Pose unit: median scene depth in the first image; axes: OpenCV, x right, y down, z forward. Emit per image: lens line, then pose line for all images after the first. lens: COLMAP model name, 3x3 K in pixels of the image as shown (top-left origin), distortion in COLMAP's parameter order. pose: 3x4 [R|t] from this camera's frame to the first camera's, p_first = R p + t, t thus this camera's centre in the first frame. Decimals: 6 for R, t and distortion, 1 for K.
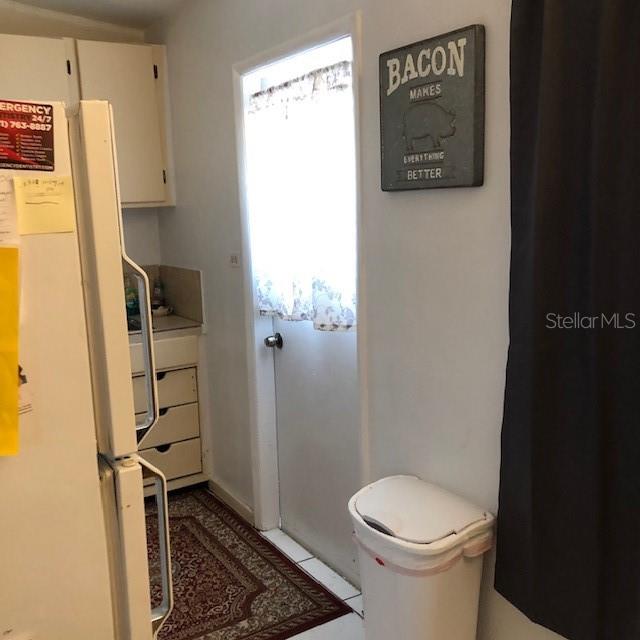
lens RADIAL K [[698.8, 0, 320.0], [0, 698.8, 320.0], [0, 0, 1]] dist [0.014821, -0.019504]
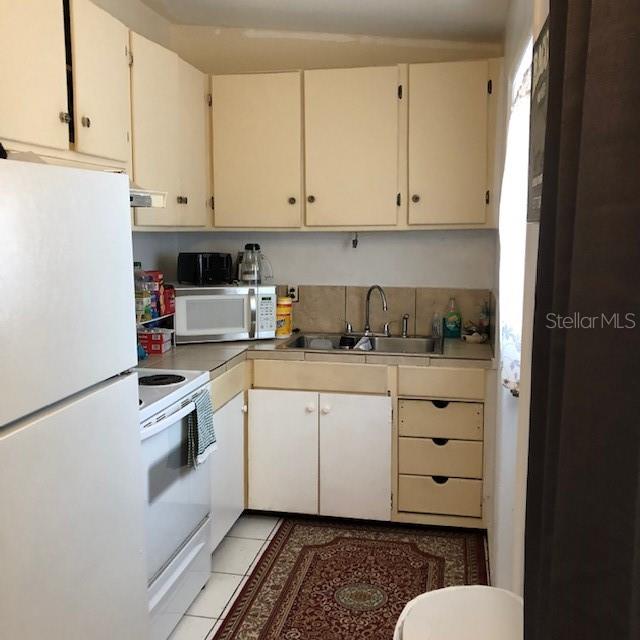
lens RADIAL K [[698.8, 0, 320.0], [0, 698.8, 320.0], [0, 0, 1]] dist [0.014821, -0.019504]
pose [[0.724409, 0.127128, -0.677547, 0.281691], [-0.141355, 0.989358, 0.034500, -0.043407], [0.674722, 0.070783, 0.734670, 0.172135]]
